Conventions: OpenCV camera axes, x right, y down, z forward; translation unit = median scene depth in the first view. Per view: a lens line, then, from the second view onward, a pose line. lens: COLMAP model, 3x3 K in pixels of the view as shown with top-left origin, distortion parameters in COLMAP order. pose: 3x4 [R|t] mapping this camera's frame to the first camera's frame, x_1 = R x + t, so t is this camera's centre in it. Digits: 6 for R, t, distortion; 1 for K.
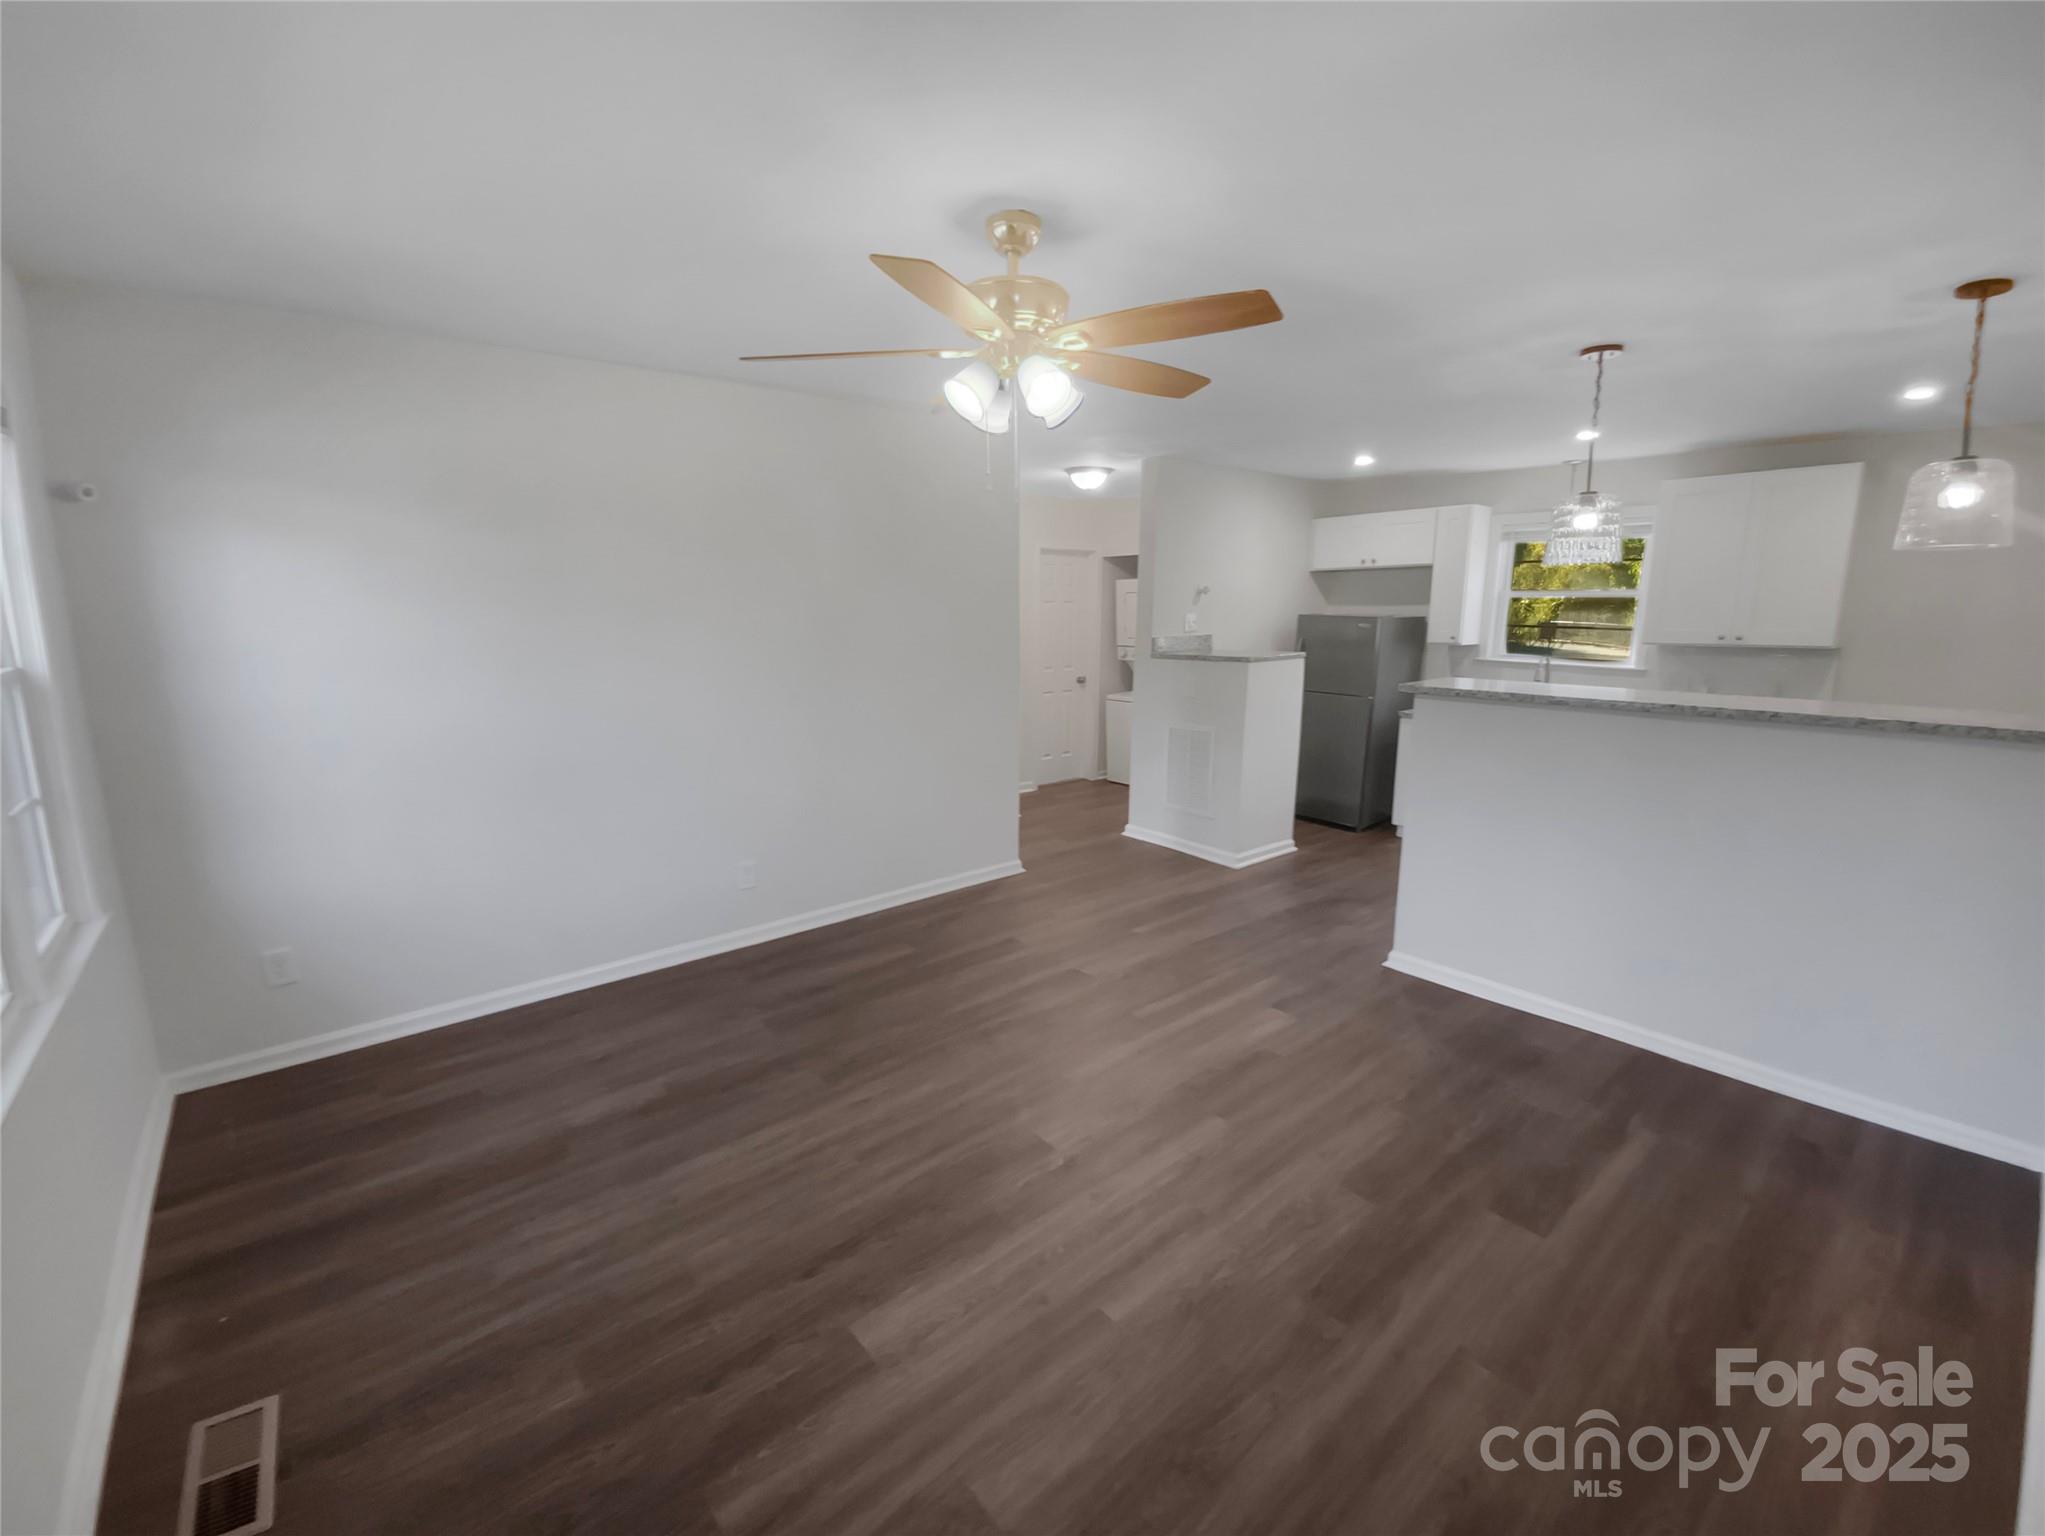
lens RADIAL K [[857.9, 0, 1014.2], [0, 857.9, 770.4], [0, 0, 1]] dist [0.025380, -0.023632]
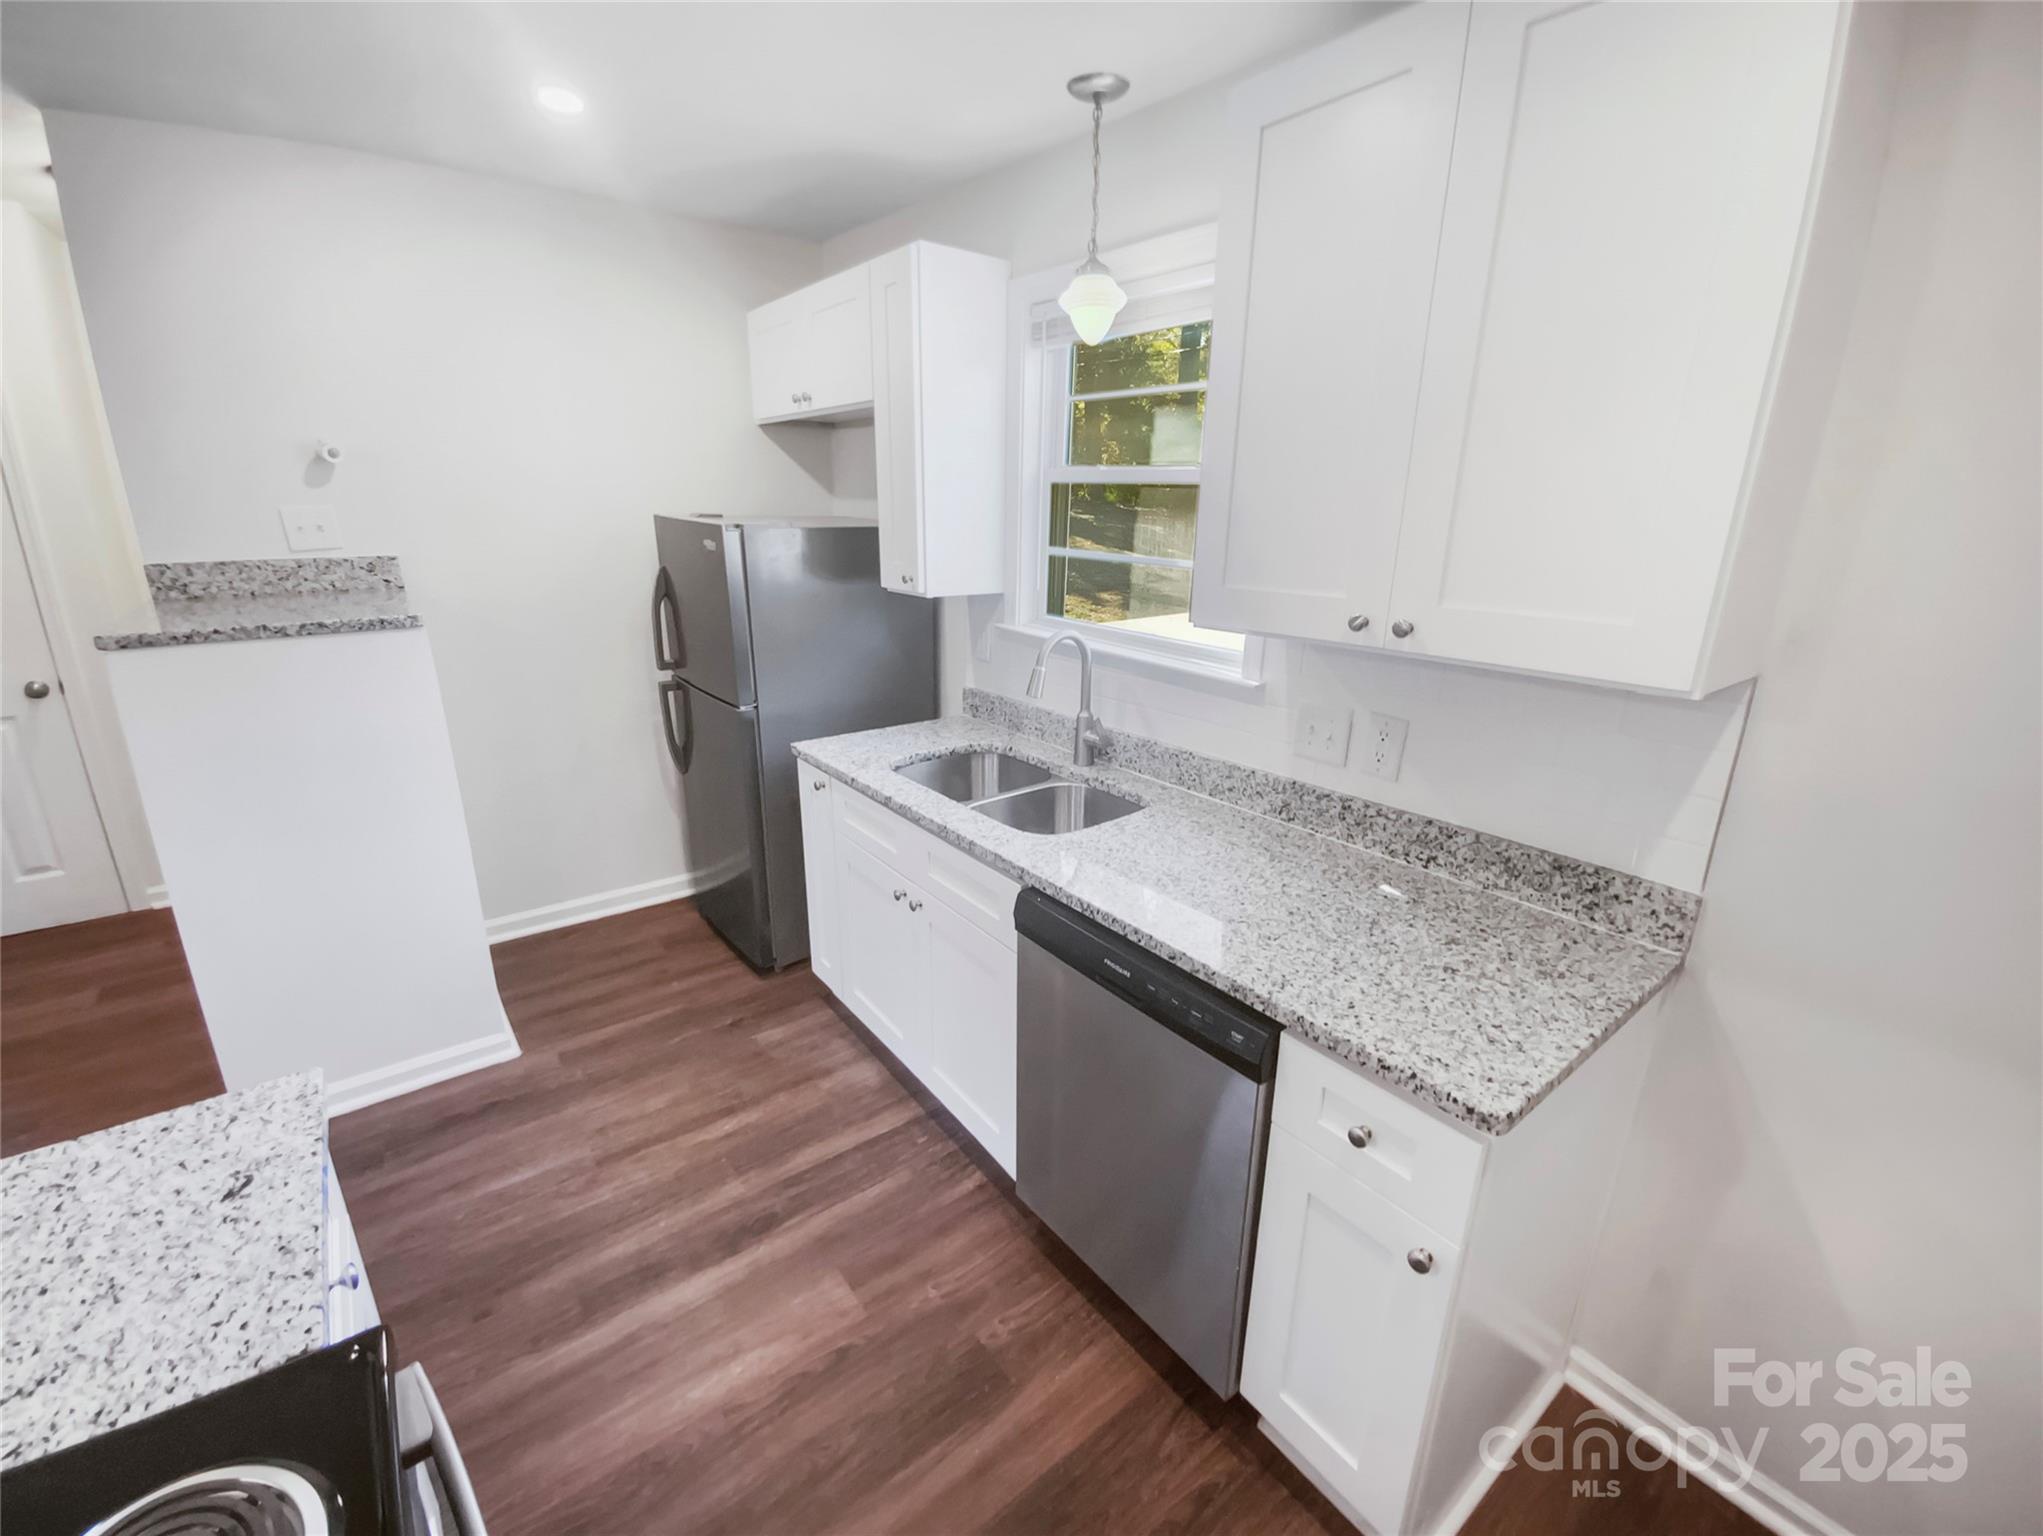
lens RADIAL K [[857.1, 0, 1013.2], [0, 857.1, 770.4], [0, 0, 1]] dist [0.025380, -0.023632]
pose [[0.999131, 0.025062, -0.033316, 1.145168], [-0.020846, 0.992388, 0.121375, -0.220534], [0.036105, -0.120575, 0.992047, 1.112011]]
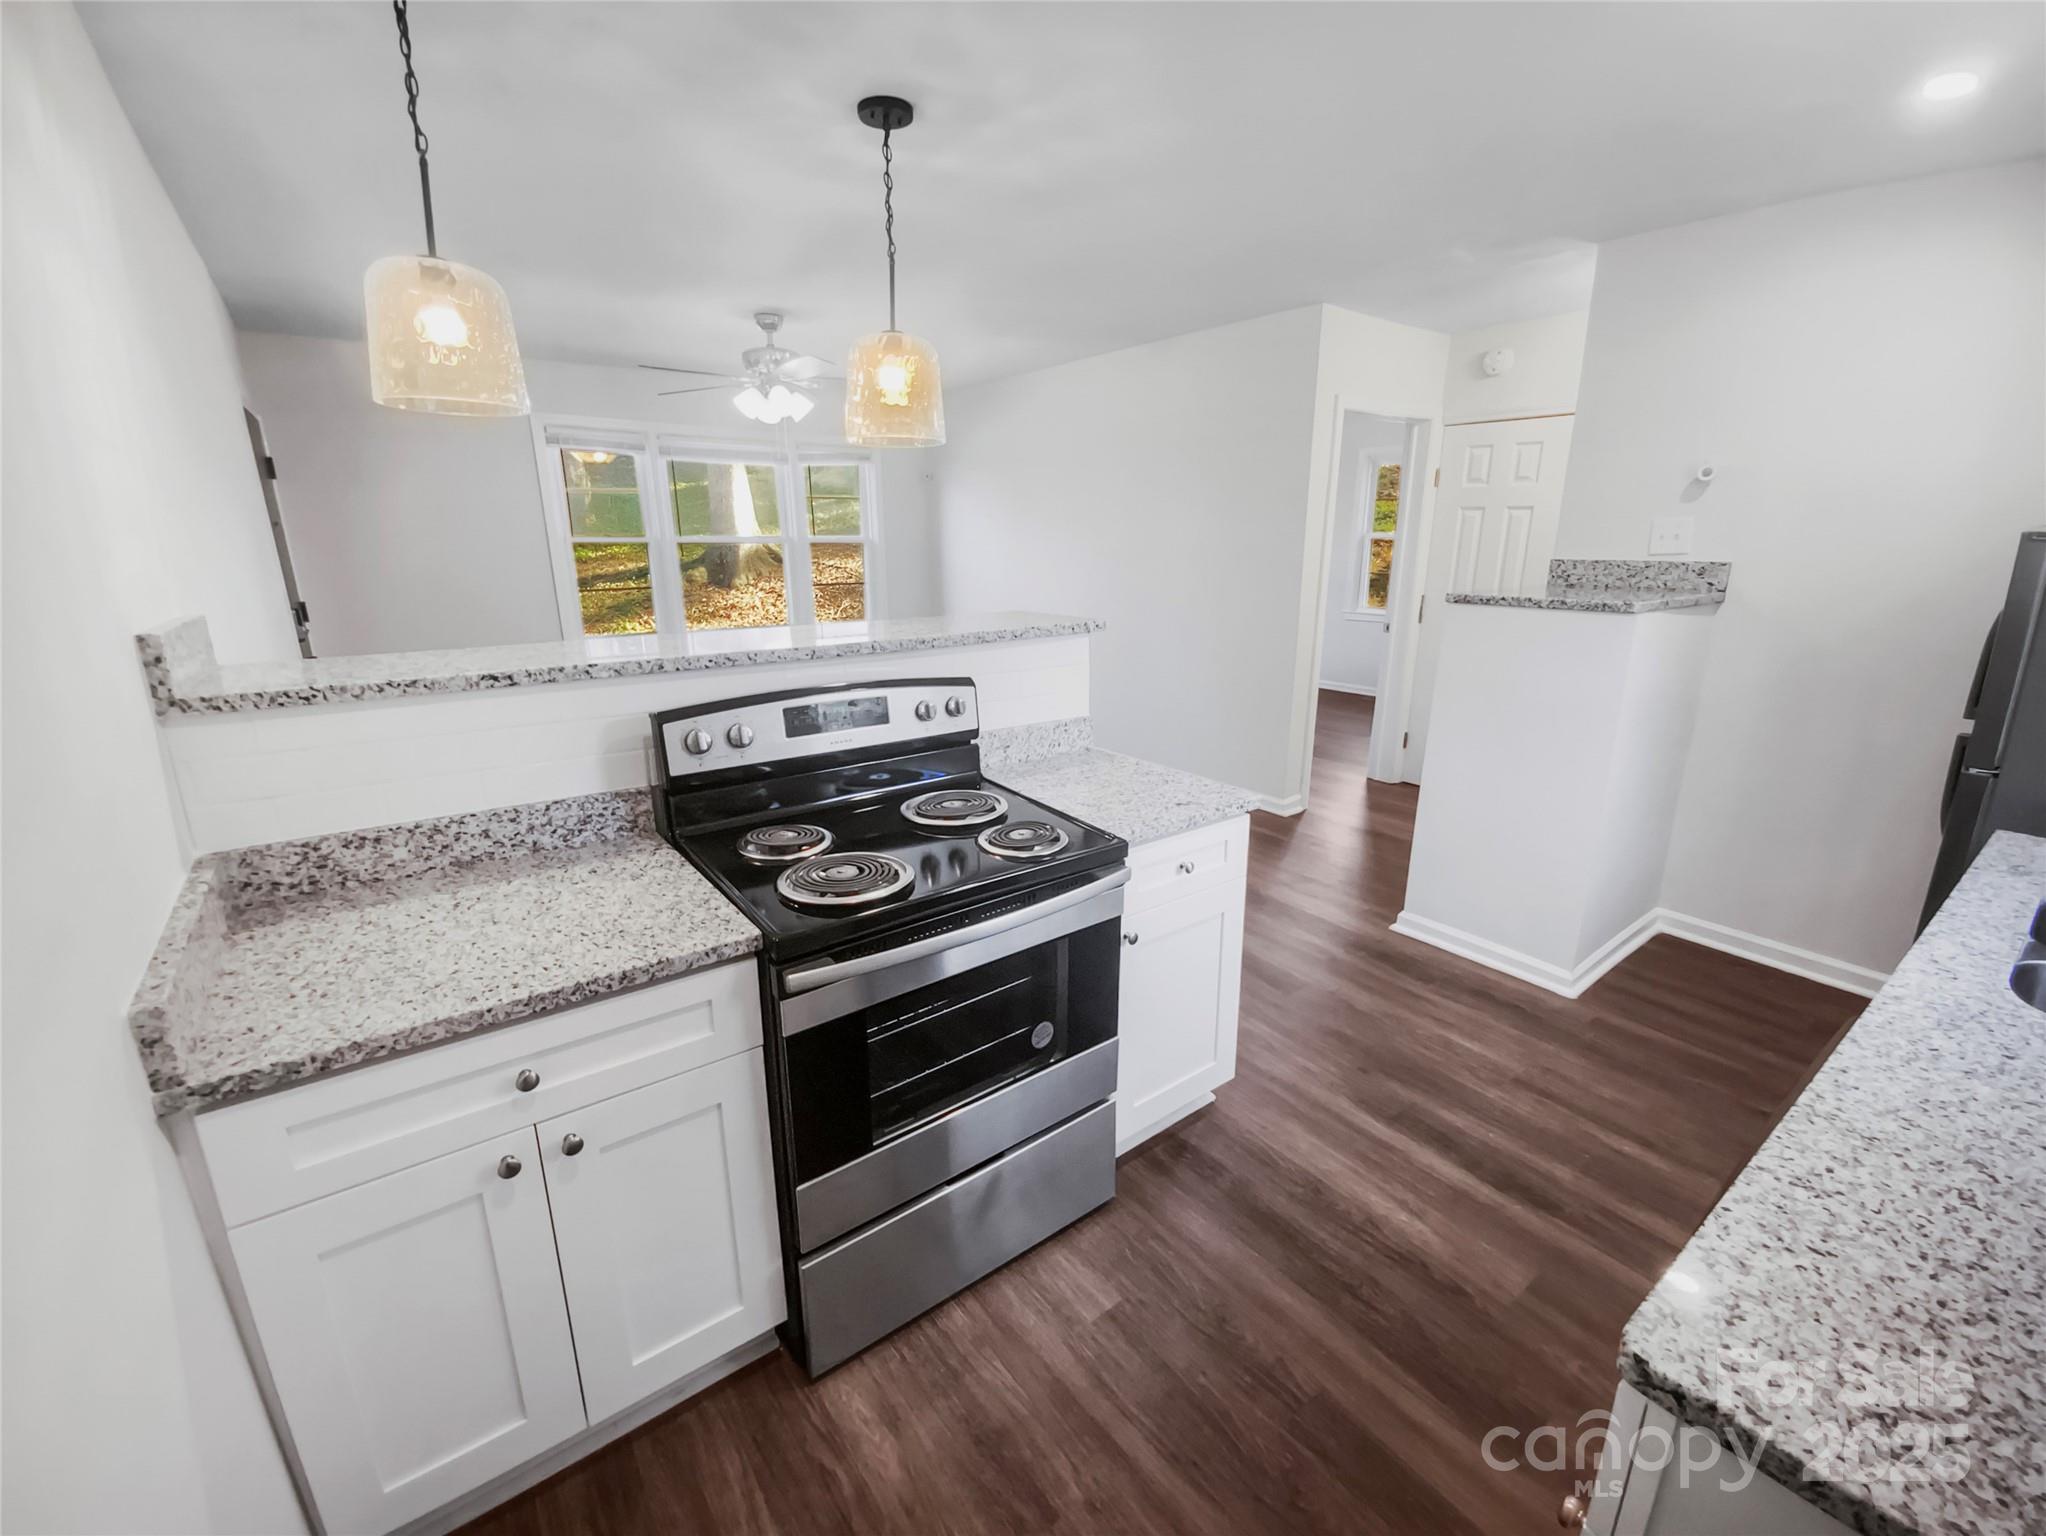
lens RADIAL K [[843.1, 0, 1030.1], [0, 843.1, 754.7], [0, 0, 1]] dist [0.025178, -0.015830]
pose [[-0.038552, 0.264157, -0.963709, 1.510641], [-0.186217, 0.945632, 0.266652, -0.223010], [0.981752, 0.189739, 0.012734, 1.255846]]
